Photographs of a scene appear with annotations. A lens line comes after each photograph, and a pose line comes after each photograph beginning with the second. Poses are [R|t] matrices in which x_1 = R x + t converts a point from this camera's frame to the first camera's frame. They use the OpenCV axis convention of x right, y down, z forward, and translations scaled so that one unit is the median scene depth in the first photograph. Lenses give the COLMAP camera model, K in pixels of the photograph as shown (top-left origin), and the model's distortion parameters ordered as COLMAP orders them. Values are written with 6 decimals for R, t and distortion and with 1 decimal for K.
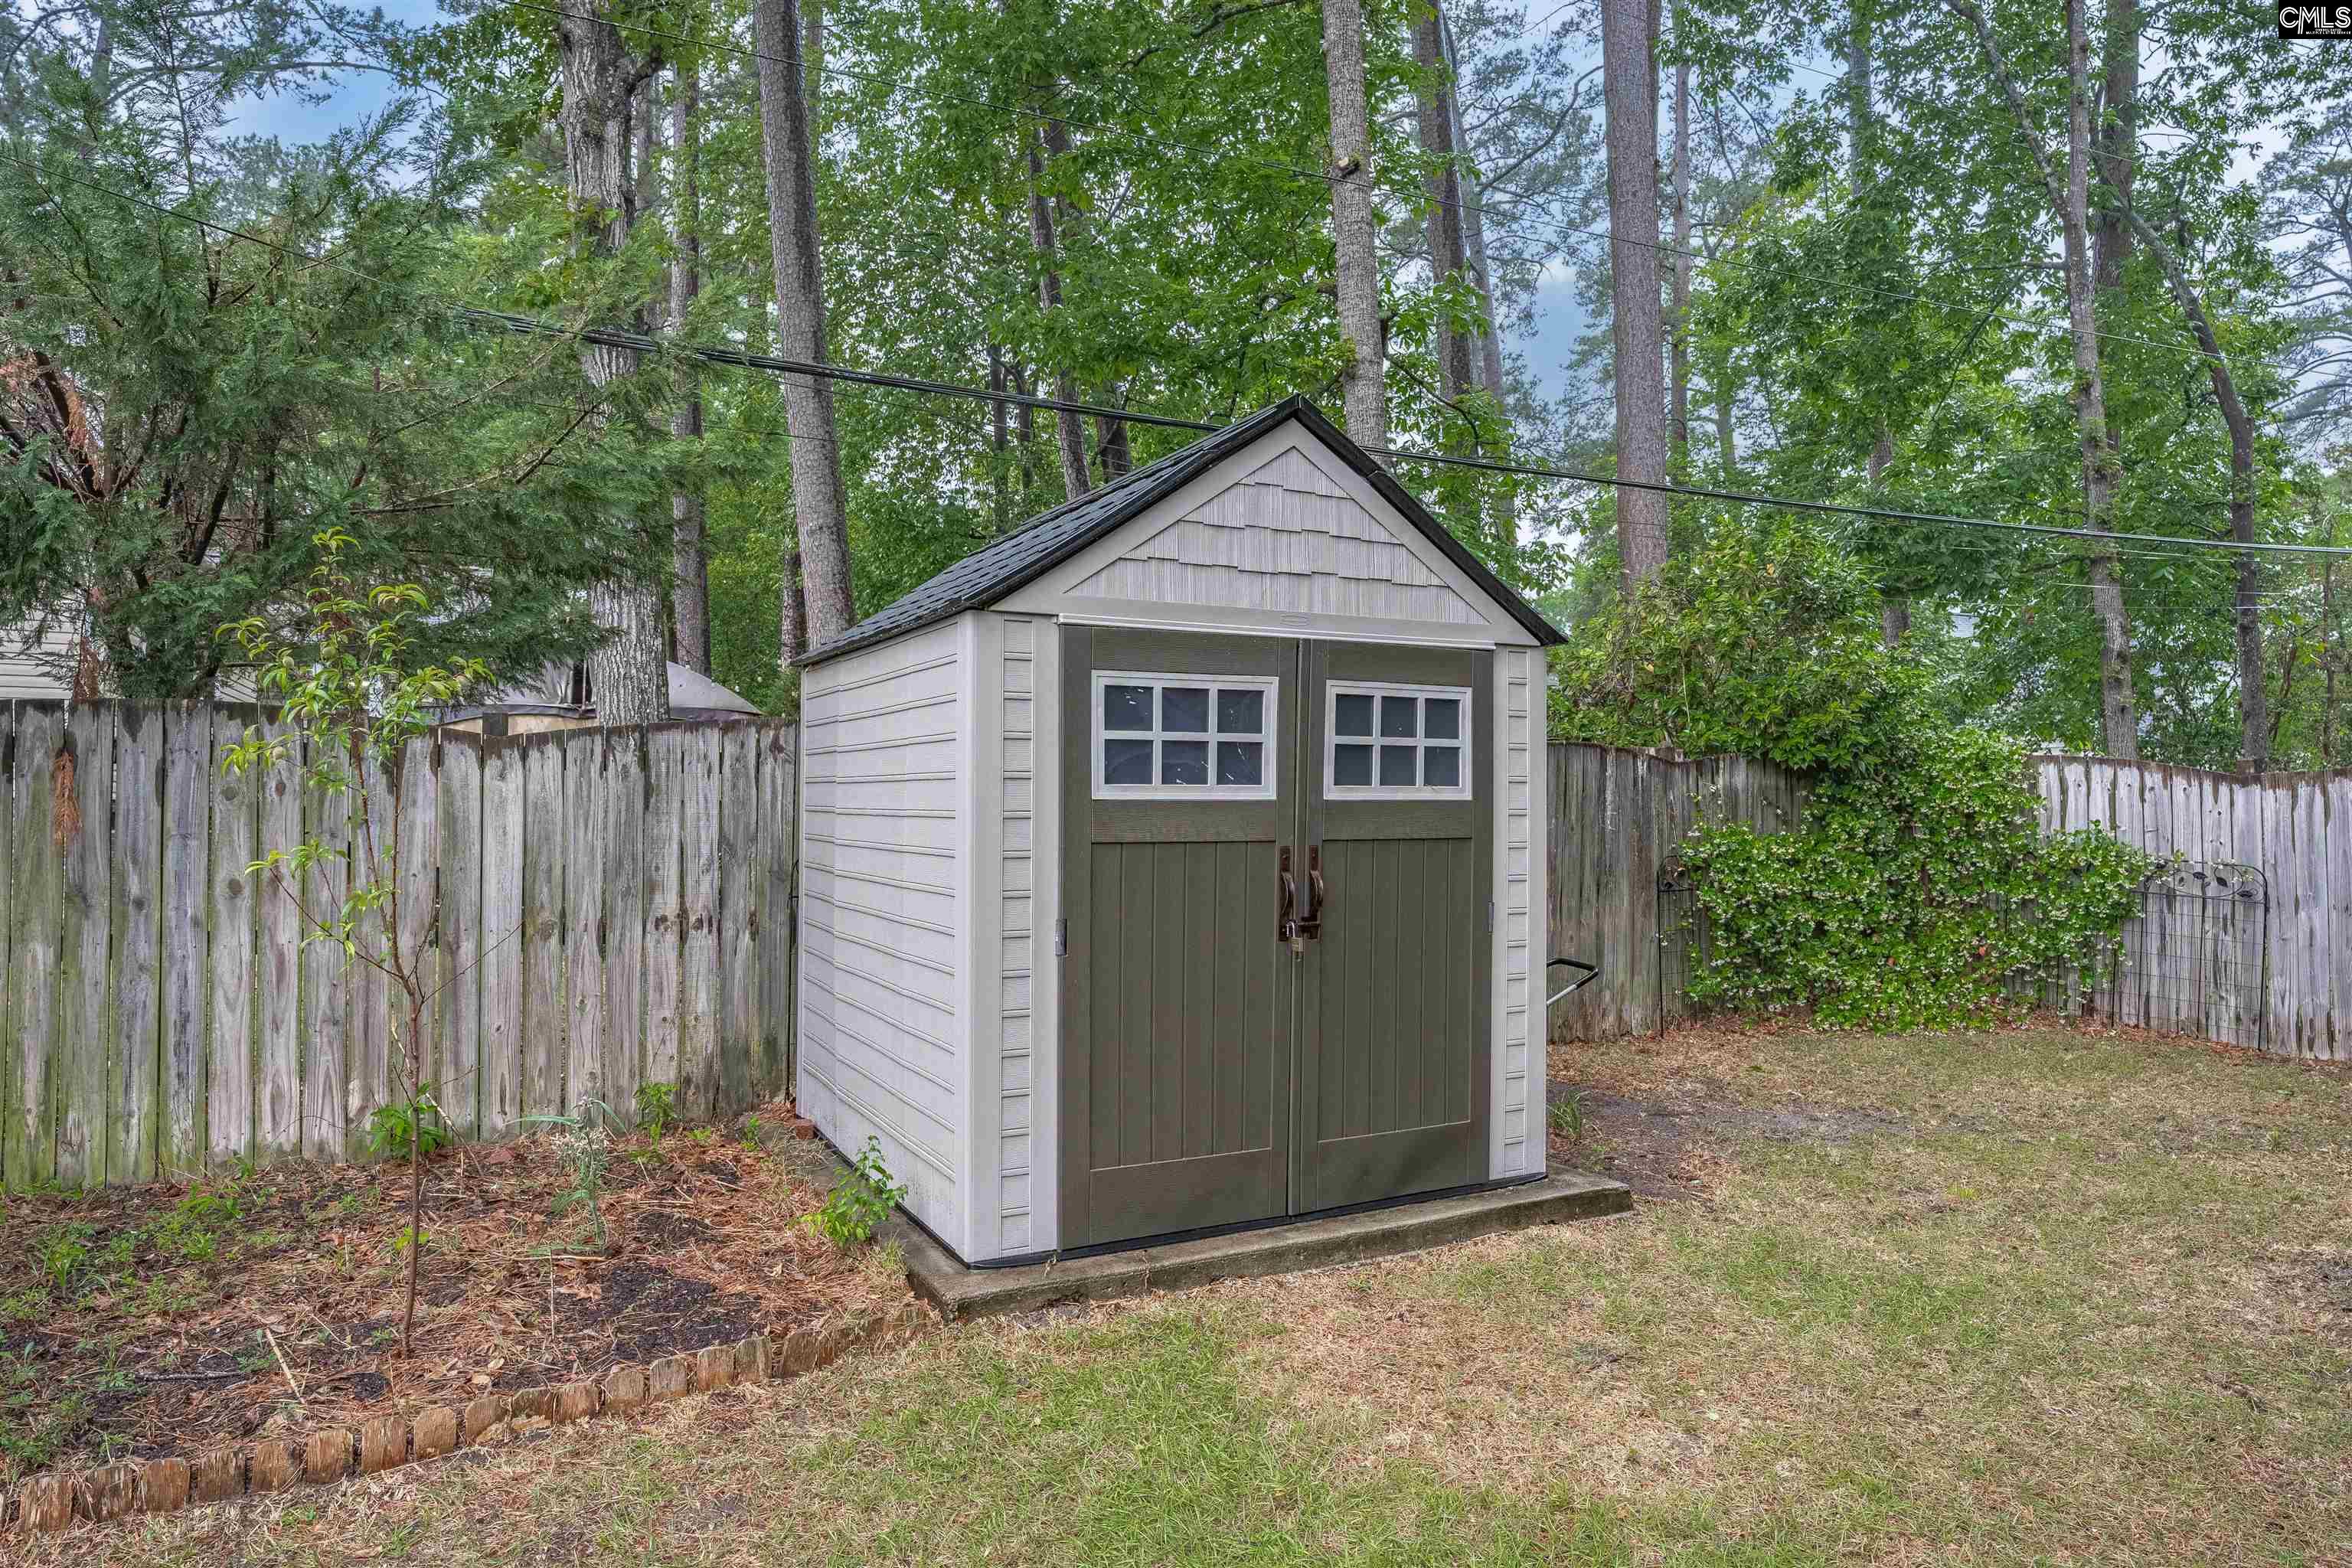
lens RADIAL K [[1426.0, 0, 1176.7], [0, 1426.0, 780.6], [0, 0, 1]] dist [-0.025118, -0.001206]
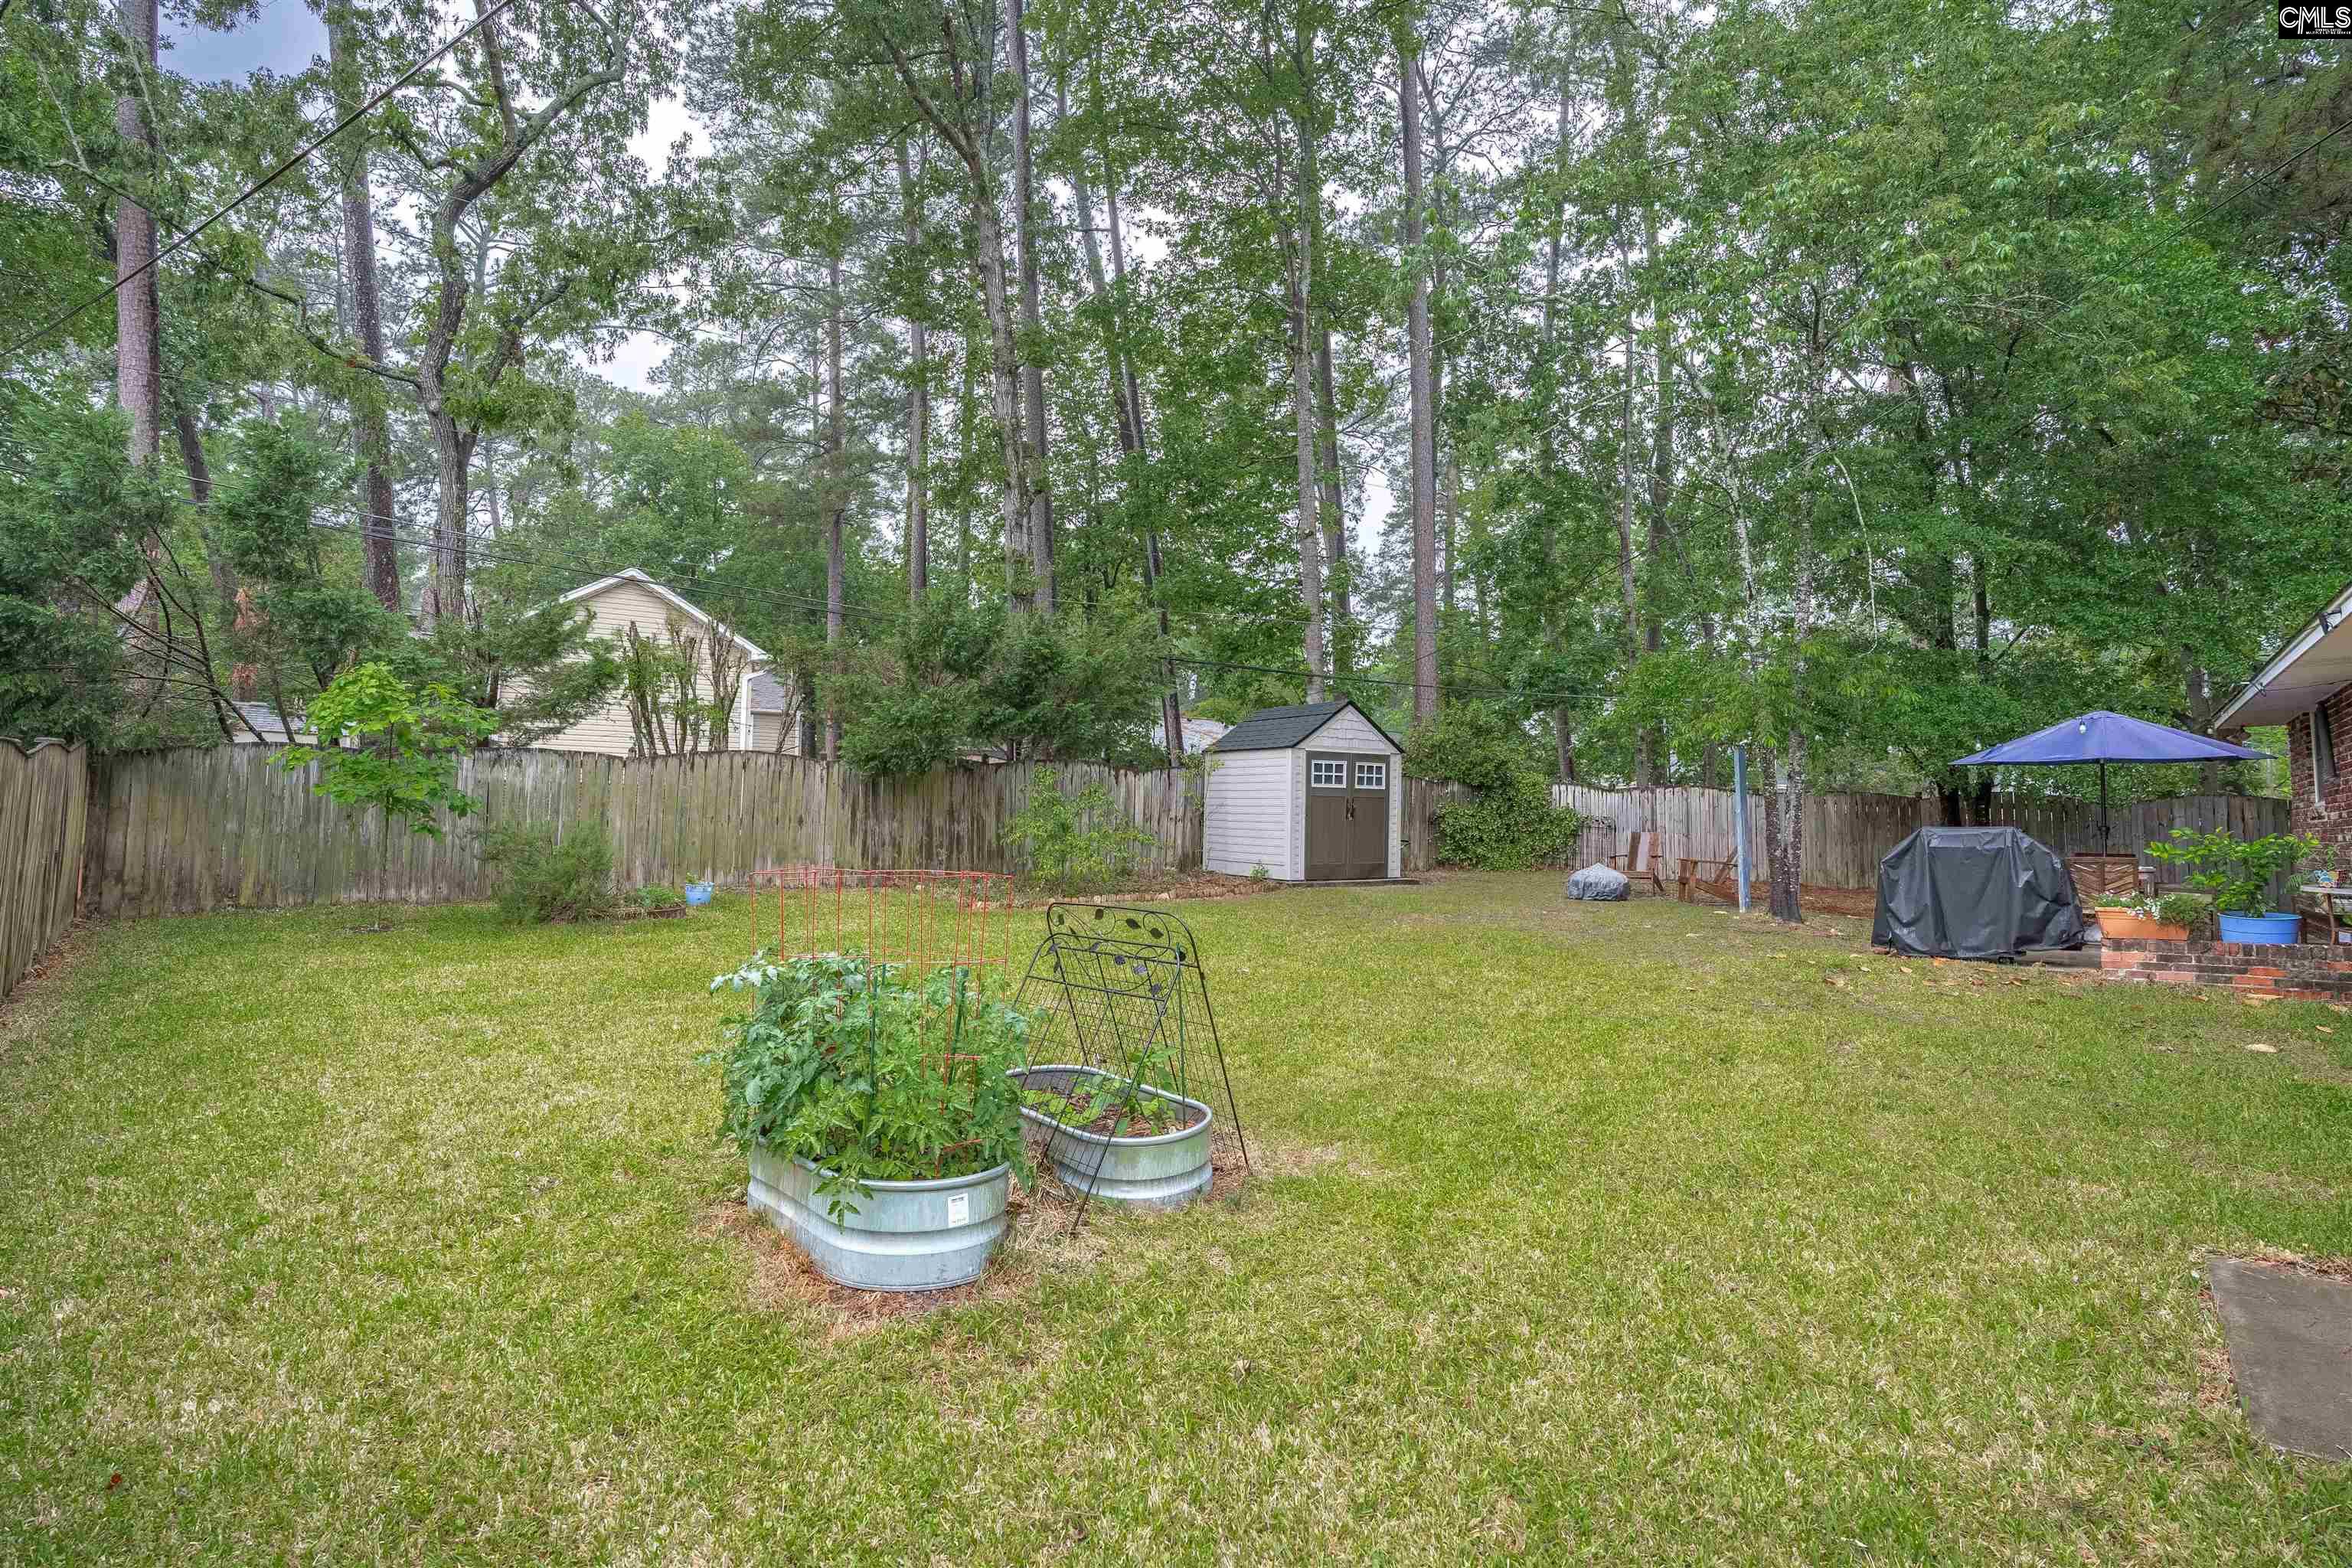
lens RADIAL K [[1084.1, 0, 1175.2], [0, 1084.1, 791.1], [0, 0, 1]] dist [-0.022253, -0.000045]
pose [[0.995864, 0.016441, 0.089355, -0.649296], [-0.016196, 0.999863, -0.003467, 0.037084], [-0.089399, 0.002005, 0.995994, -1.999297]]
